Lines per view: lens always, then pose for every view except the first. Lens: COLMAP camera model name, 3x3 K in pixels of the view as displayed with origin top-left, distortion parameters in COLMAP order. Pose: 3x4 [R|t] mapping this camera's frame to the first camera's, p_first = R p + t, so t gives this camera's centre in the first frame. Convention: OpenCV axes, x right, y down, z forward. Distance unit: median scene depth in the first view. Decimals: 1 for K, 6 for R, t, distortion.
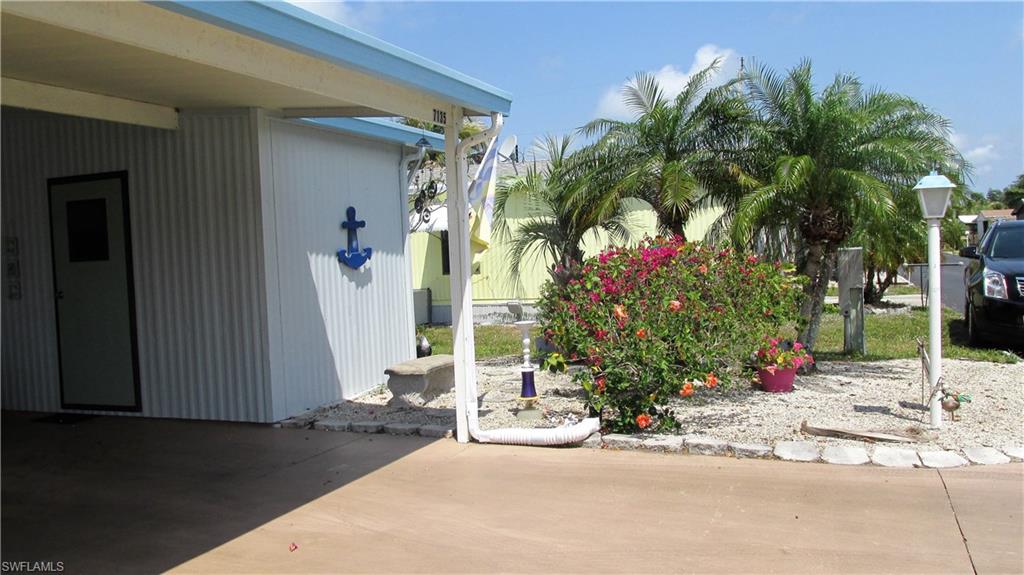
lens RADIAL K [[870.9, 0, 511.5], [0, 870.9, 284.0], [0, 0, 1]] dist [-0.031878, 0.006459]
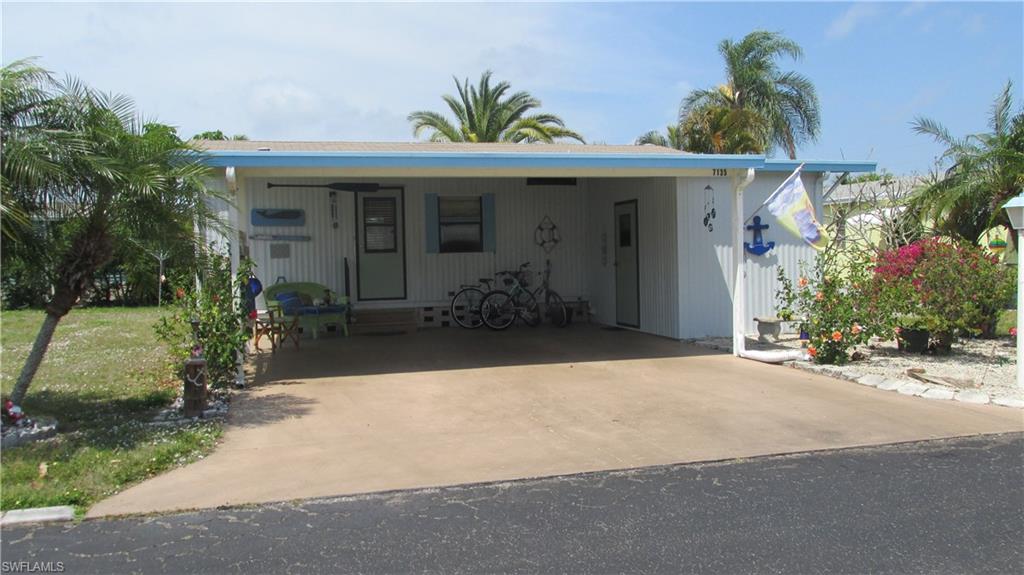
lens RADIAL K [[870.9, 0, 512.2], [0, 870.9, 288.3], [0, 0, 1]] dist [-0.031878, 0.006459]
pose [[0.605200, 0.058864, -0.793894, 0.852123], [-0.034764, 0.998265, 0.047516, -0.017340], [0.795314, -0.001158, 0.606197, -0.334942]]
